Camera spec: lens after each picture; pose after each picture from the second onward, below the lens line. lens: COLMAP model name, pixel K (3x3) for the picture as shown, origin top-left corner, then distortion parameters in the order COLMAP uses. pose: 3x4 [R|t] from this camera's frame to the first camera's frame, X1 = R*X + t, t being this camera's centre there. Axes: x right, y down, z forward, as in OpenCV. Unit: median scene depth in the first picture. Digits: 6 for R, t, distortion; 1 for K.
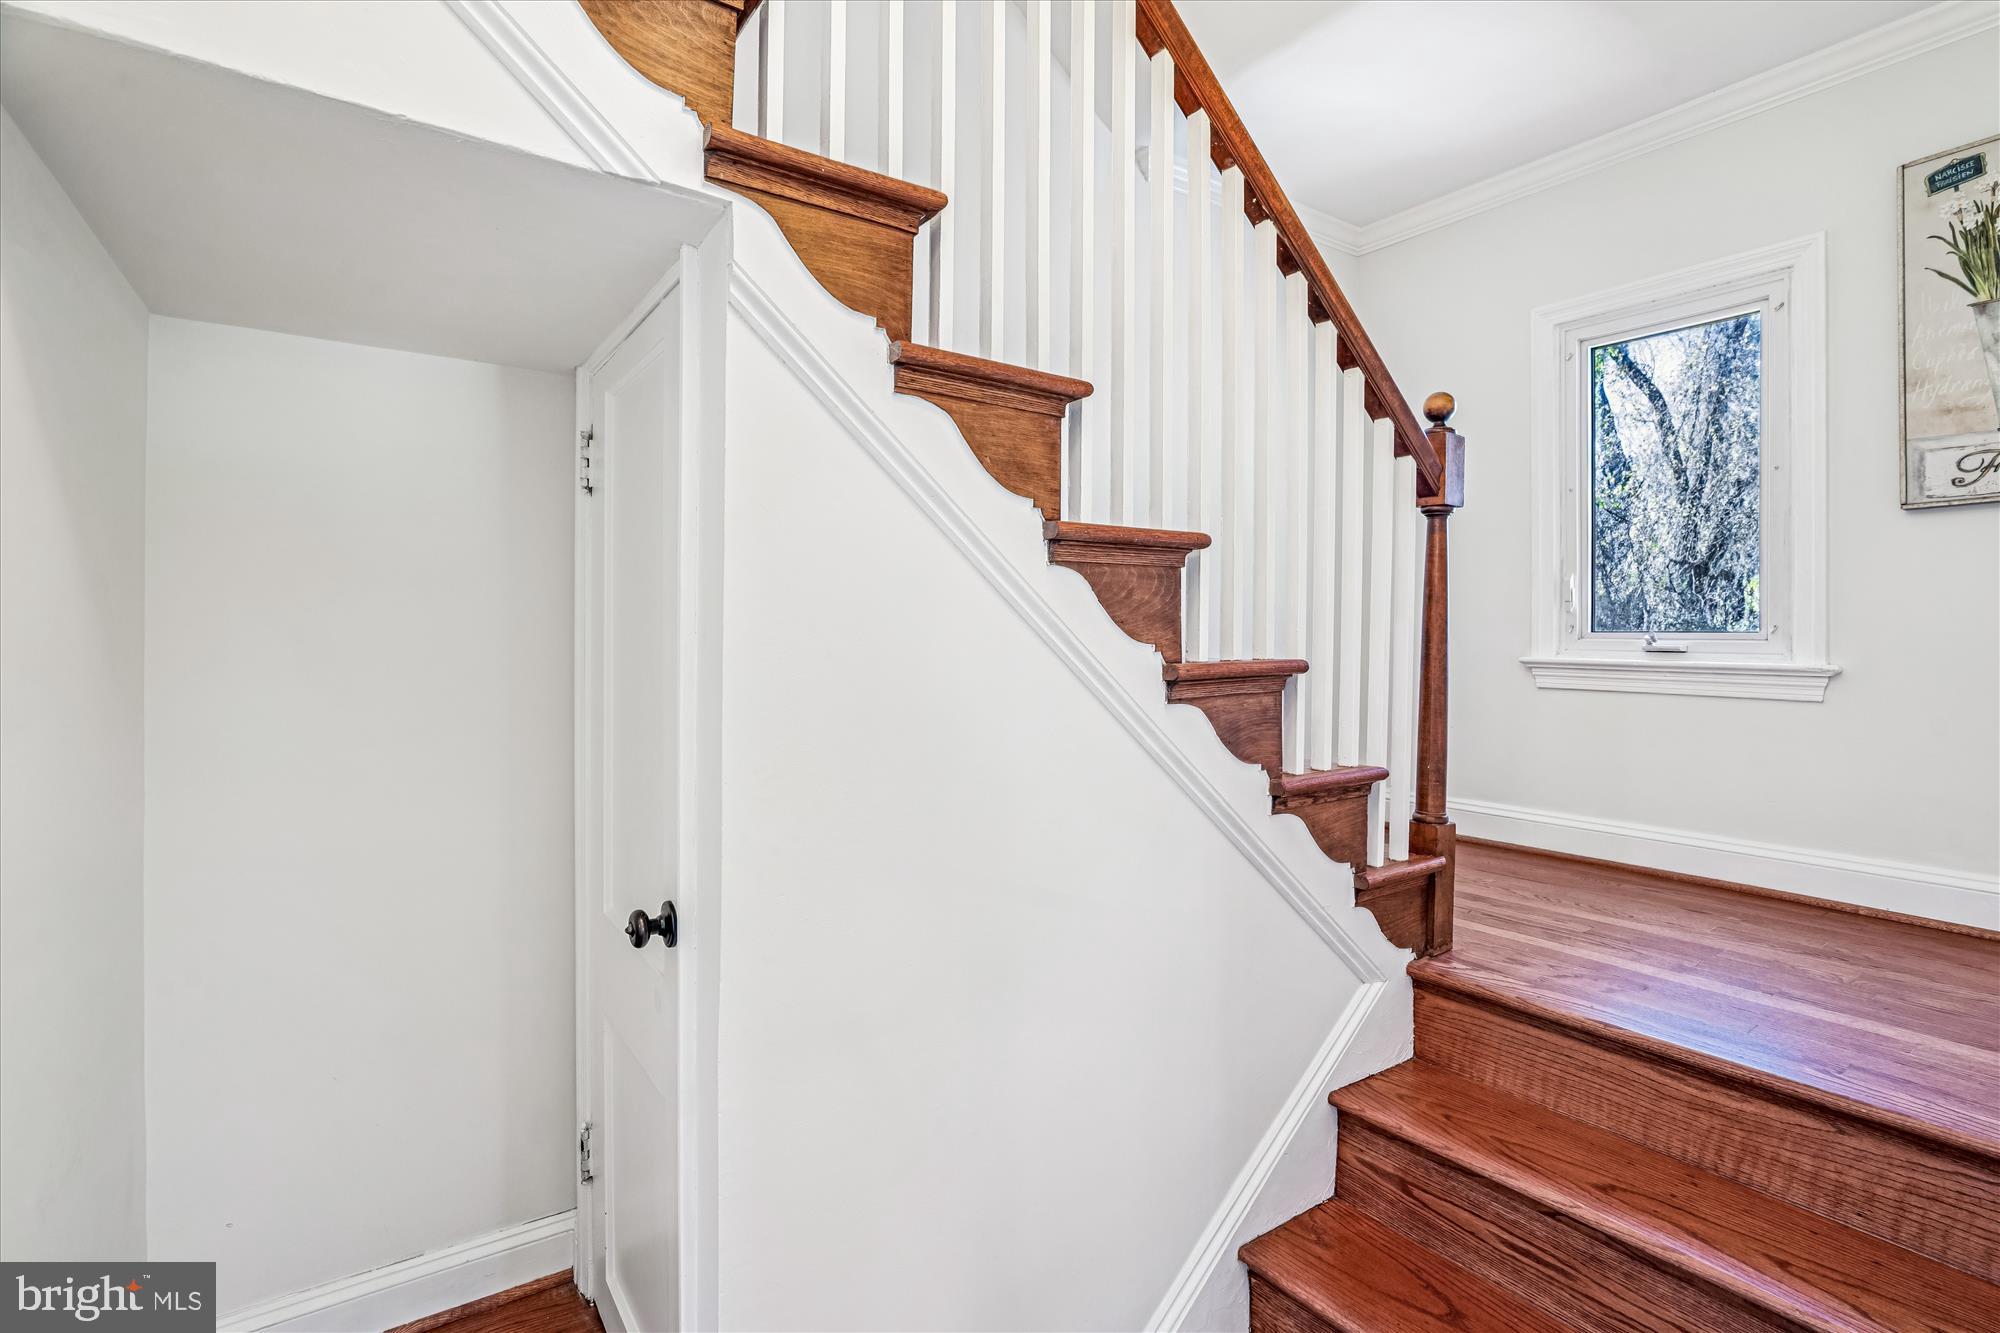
lens RADIAL K [[925.6, 0, 1000.0], [0, 925.6, 666.5], [0, 0, 1]] dist [-0.046806, 0.014210]
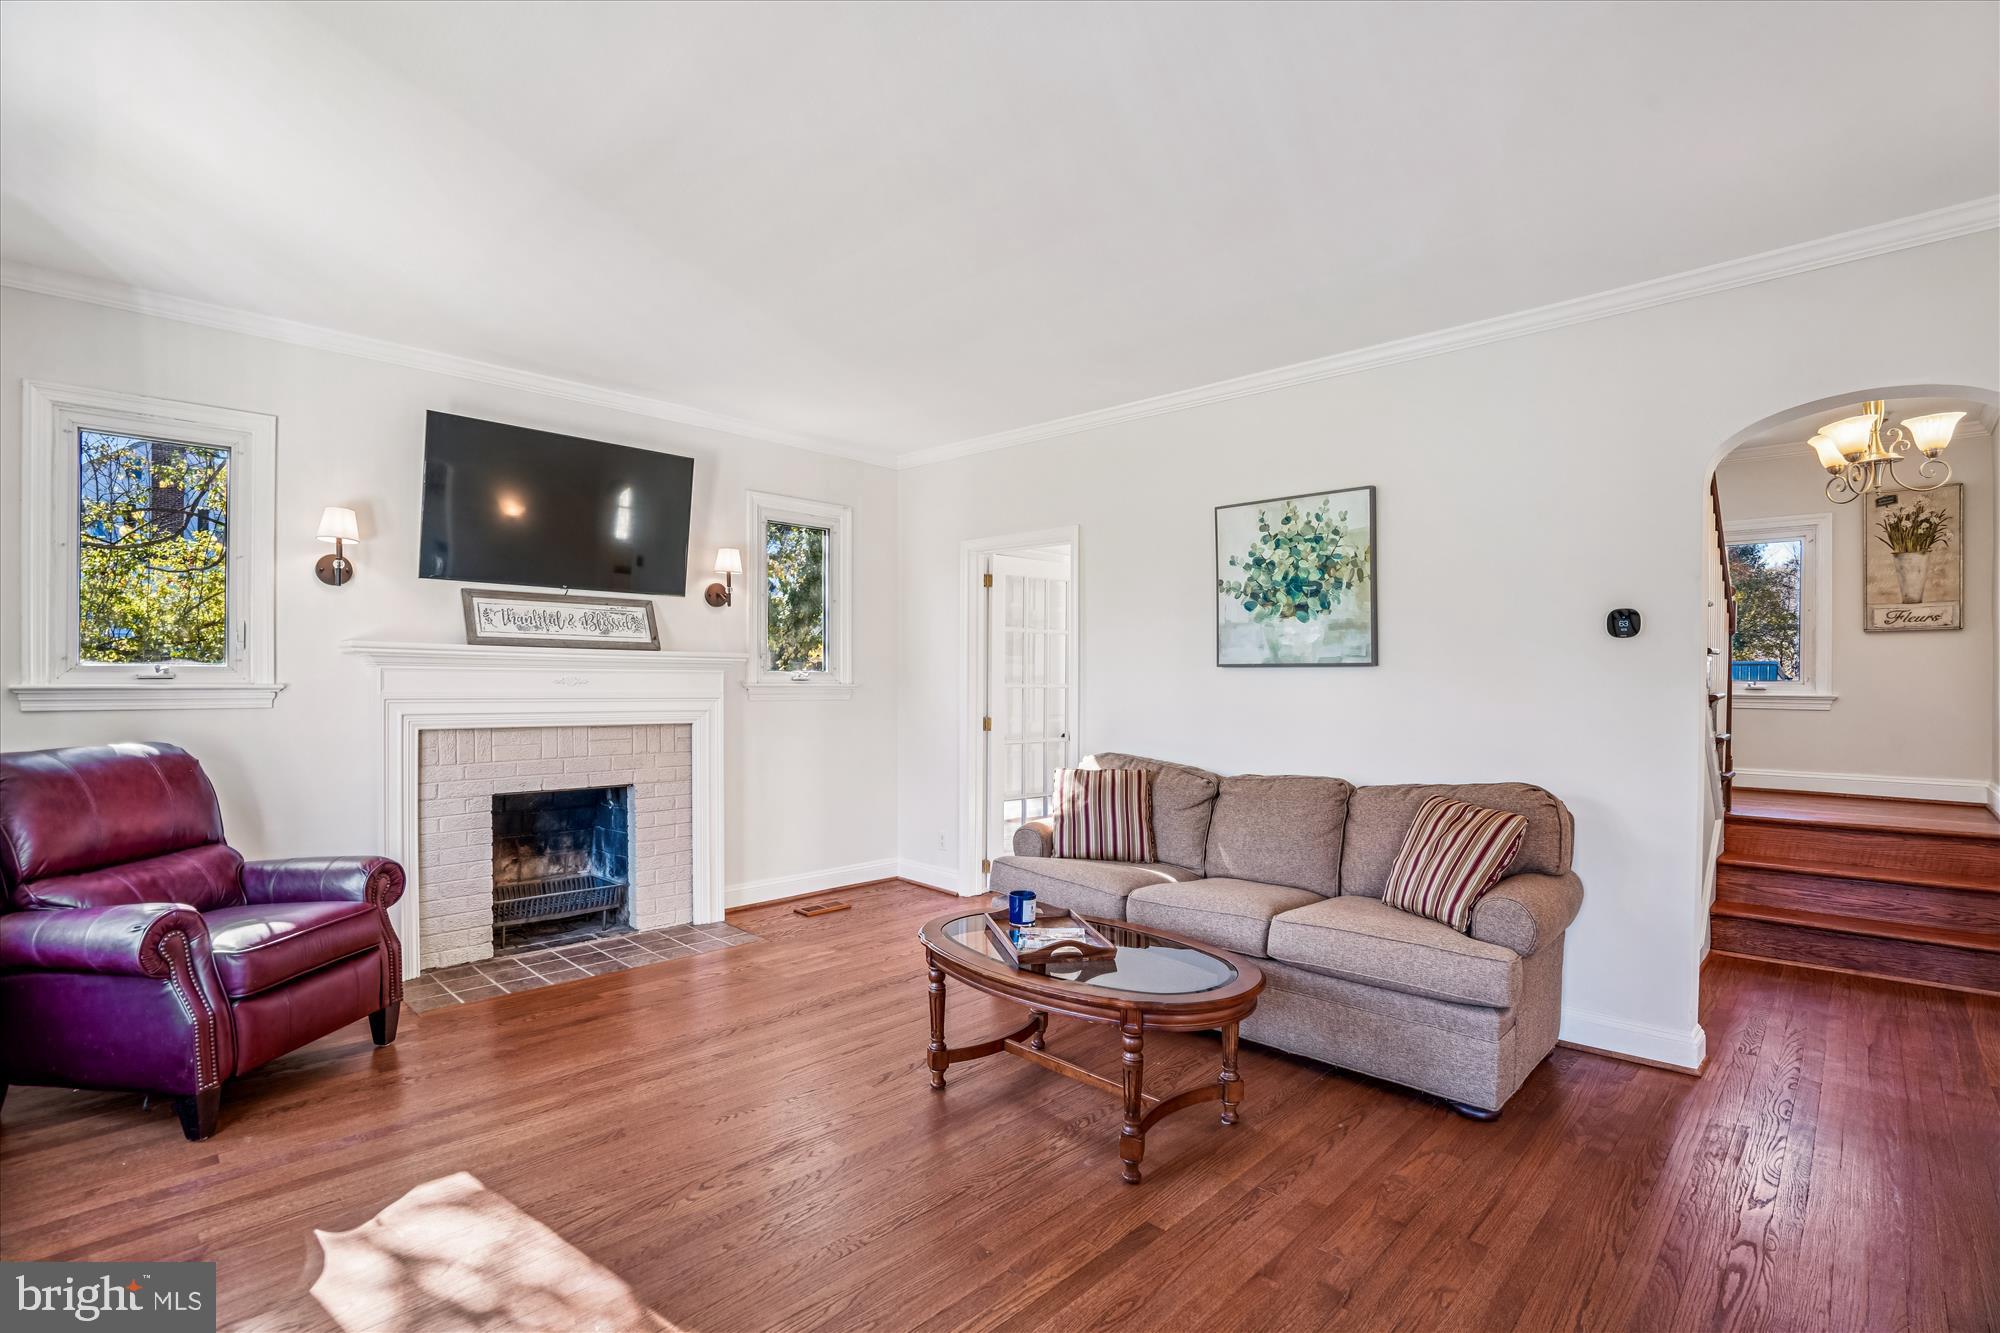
lens RADIAL K [[925.6, 0, 1000.0], [0, 925.6, 666.5], [0, 0, 1]] dist [-0.046806, 0.014210]
pose [[0.984952, 0.003177, 0.172800, -1.823047], [-0.001224, 0.999934, -0.011409, -0.051639], [-0.172825, 0.011026, 0.984891, -1.050134]]
